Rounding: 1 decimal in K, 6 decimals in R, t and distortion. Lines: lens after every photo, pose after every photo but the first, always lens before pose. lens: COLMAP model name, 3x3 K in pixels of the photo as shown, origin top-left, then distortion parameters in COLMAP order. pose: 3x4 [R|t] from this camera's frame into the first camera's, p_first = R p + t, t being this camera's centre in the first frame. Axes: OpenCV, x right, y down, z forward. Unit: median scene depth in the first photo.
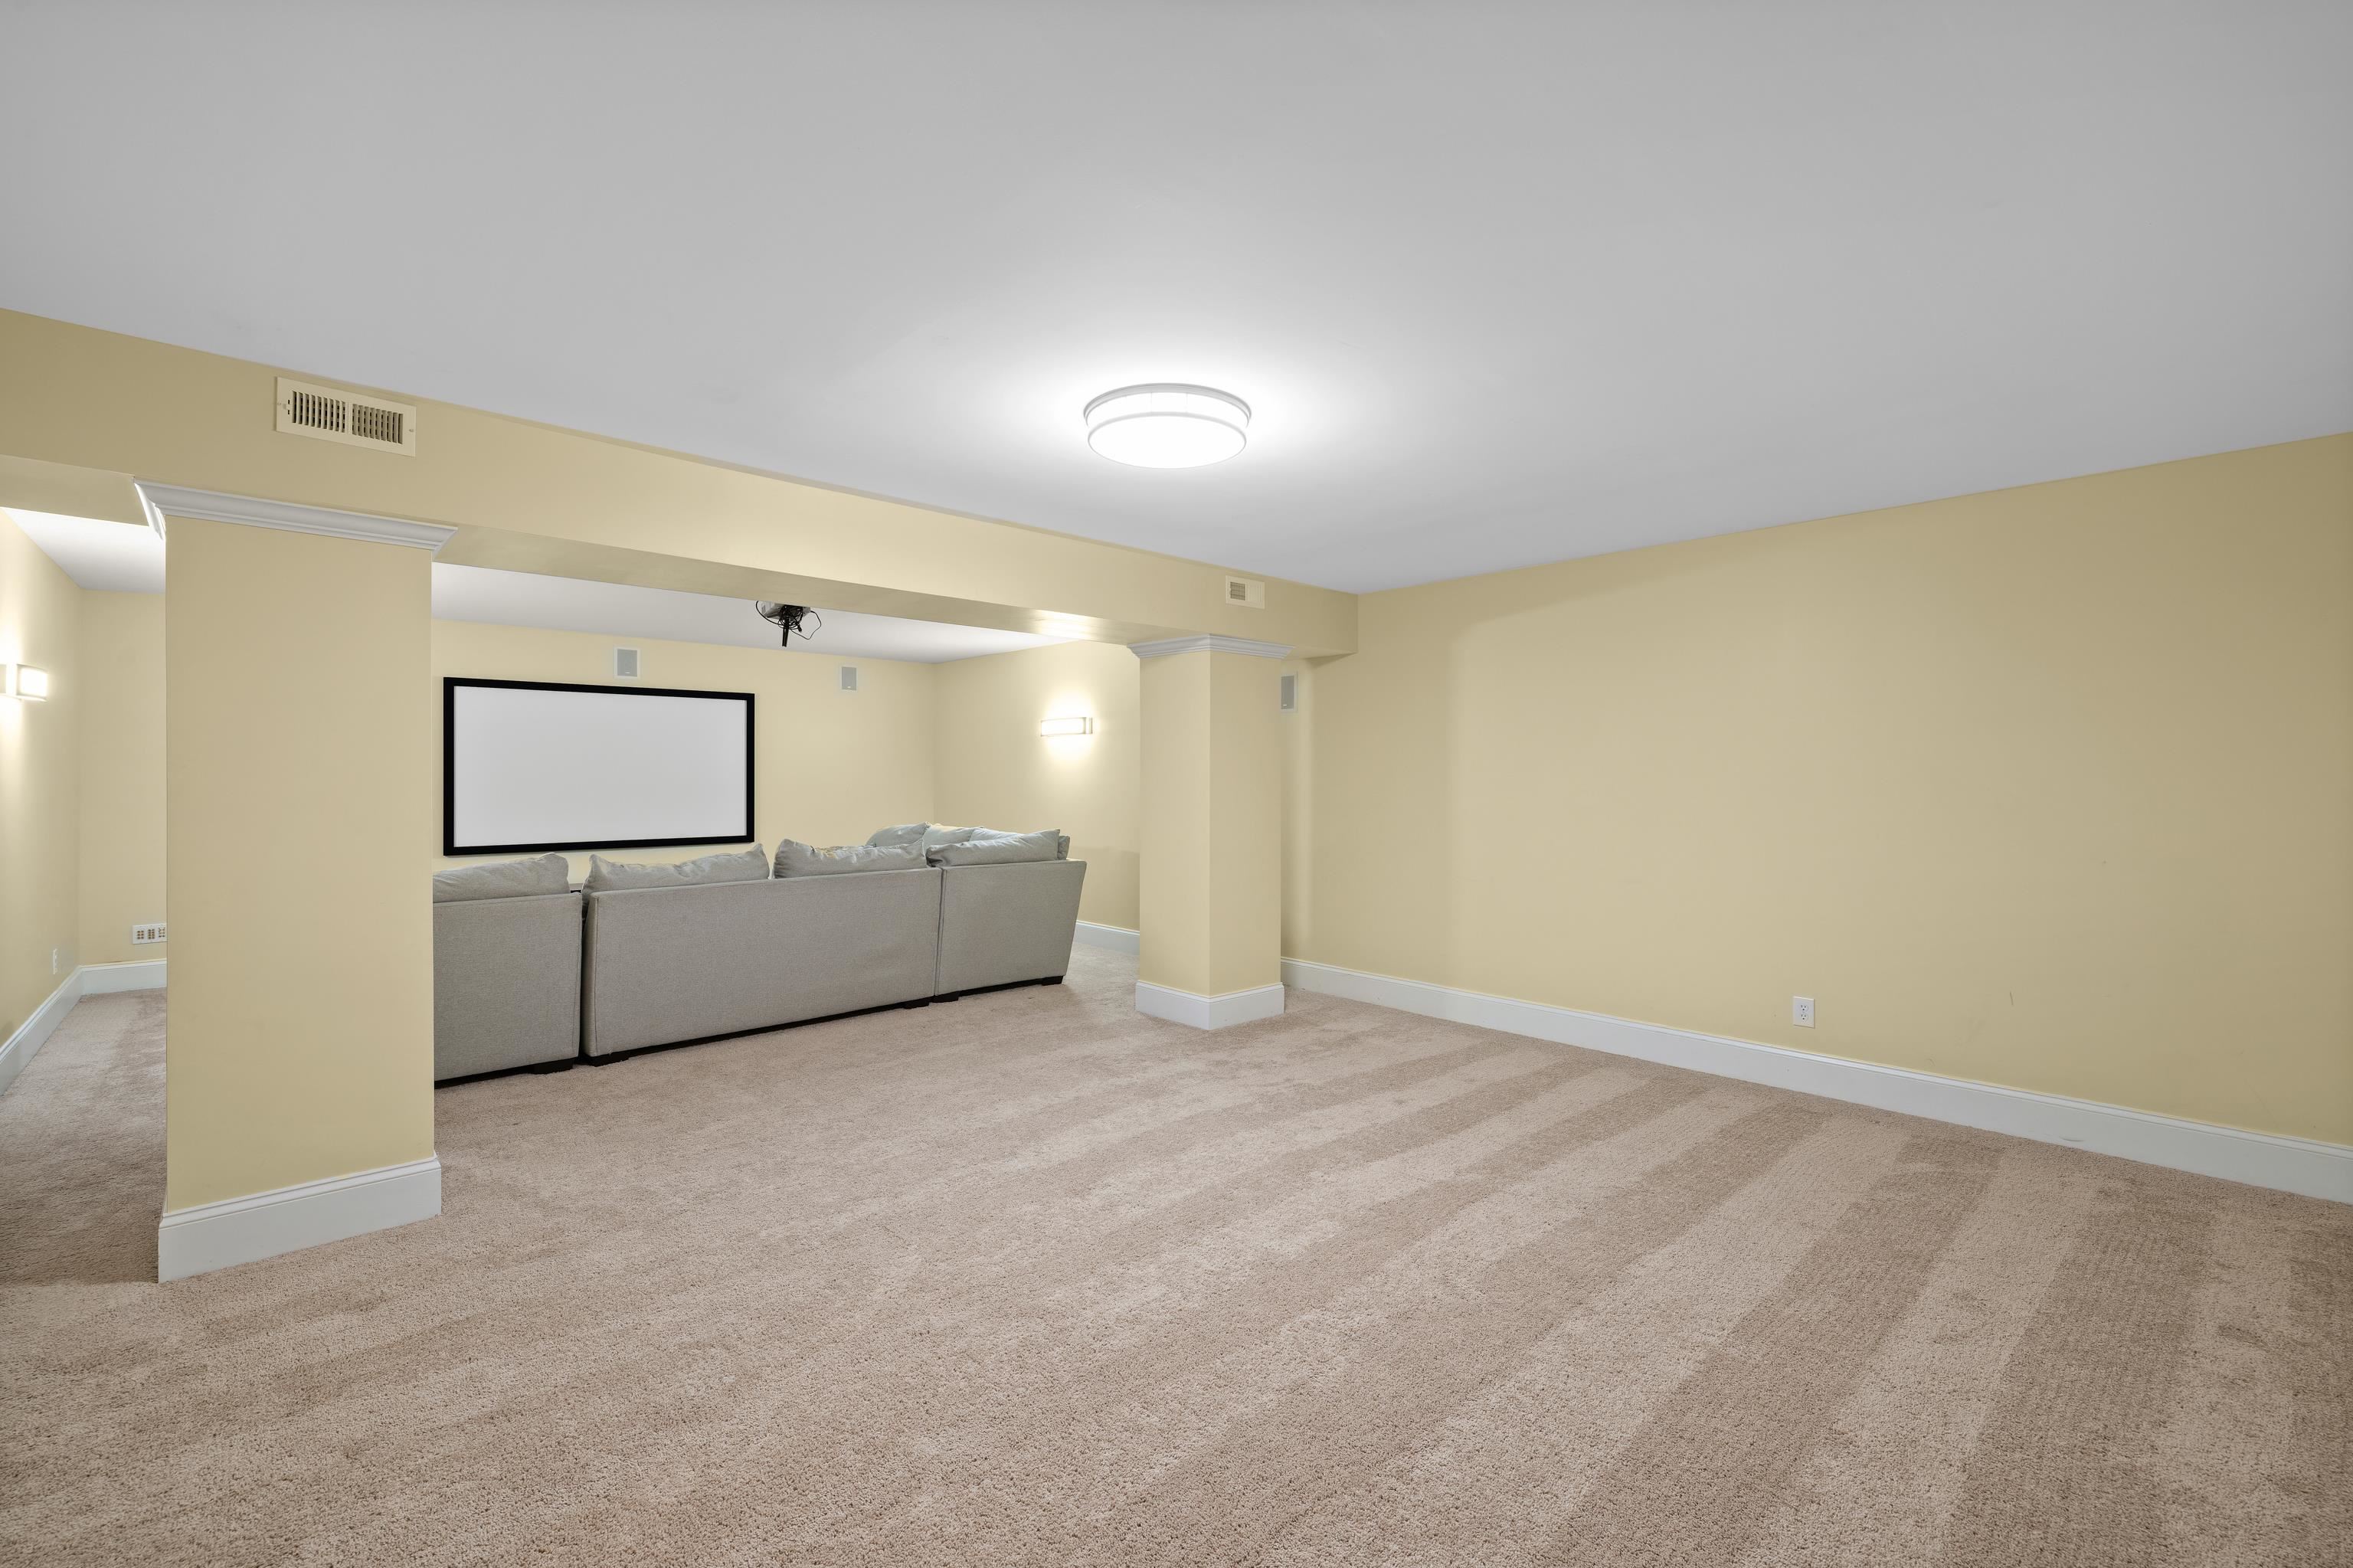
lens RADIAL K [[998.4, 0, 1170.9], [0, 998.4, 781.3], [0, 0, 1]] dist [0.001375, 0.000102]
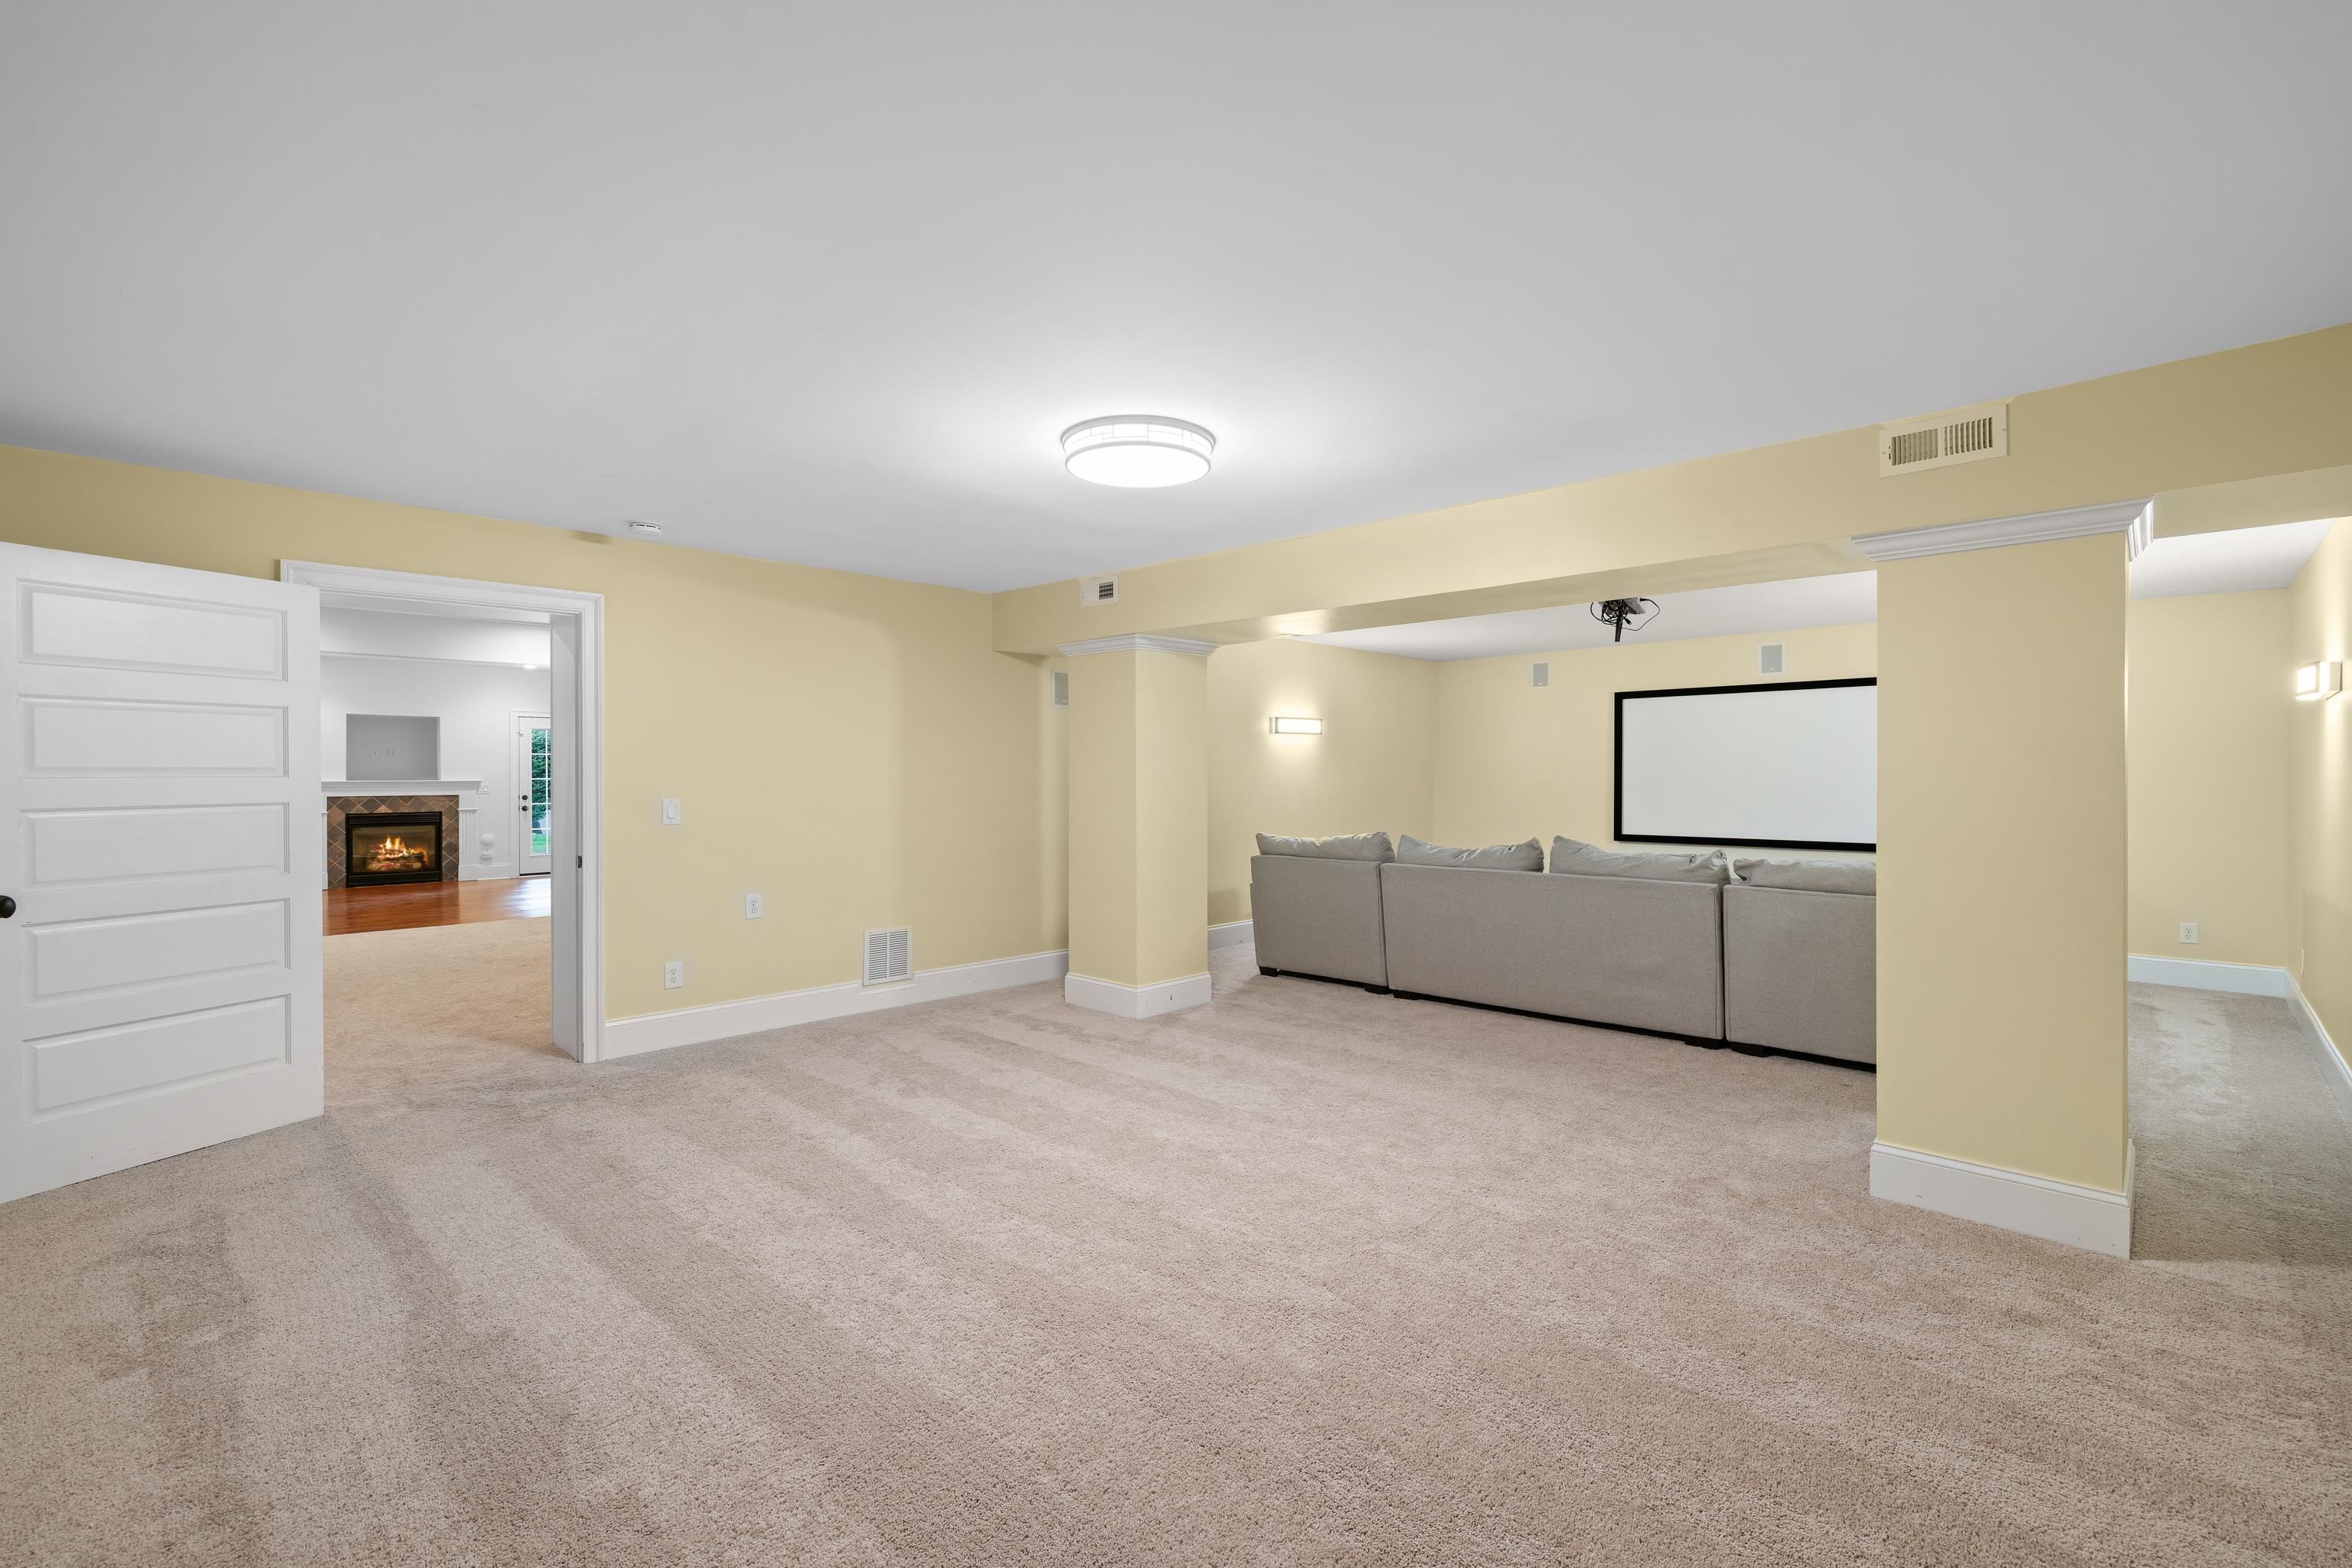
lens RADIAL K [[997.9, 0, 1183.8], [0, 997.9, 784.6], [0, 0, 1]] dist [0.001375, 0.000102]
pose [[0.070340, 0.007074, -0.997498, 0.554968], [-0.003225, 0.999971, 0.006864, -0.000256], [0.997518, 0.002734, 0.070361, 0.499511]]
